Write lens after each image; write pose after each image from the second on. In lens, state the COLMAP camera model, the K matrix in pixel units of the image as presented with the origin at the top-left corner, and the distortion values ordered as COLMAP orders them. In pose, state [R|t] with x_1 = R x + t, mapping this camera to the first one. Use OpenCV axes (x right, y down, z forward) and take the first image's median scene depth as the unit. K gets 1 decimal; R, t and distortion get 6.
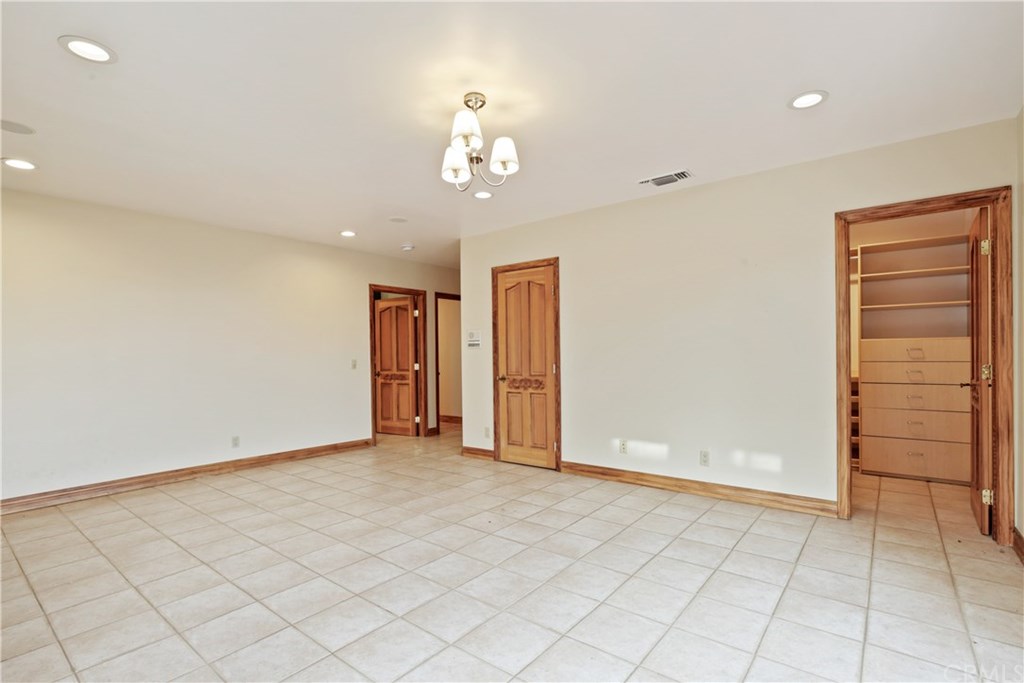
lens RADIAL K [[489.1, 0, 512.0], [0, 489.1, 352.5], [0, 0, 1]] dist [-0.027849, 0.000846]
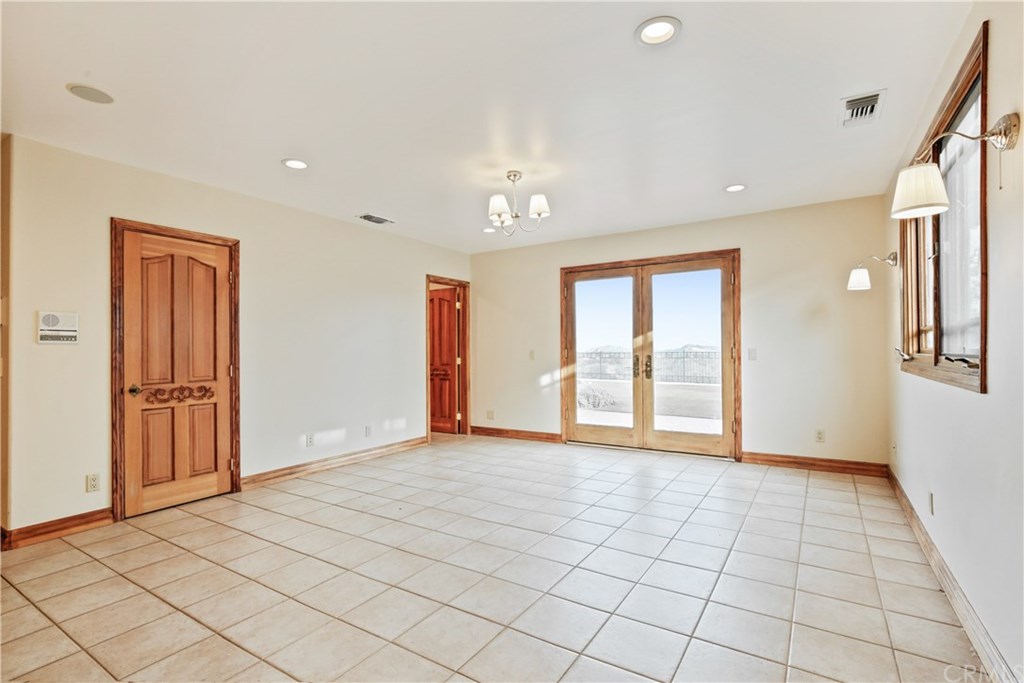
lens RADIAL K [[474.3, 0, 519.1], [0, 474.3, 349.3], [0, 0, 1]] dist [-0.018672, 0.000693]
pose [[-0.113976, 0.016472, 0.993347, -0.750251], [0.008831, 0.999840, -0.015567, 0.012515], [-0.993444, 0.006998, -0.114103, 0.583010]]
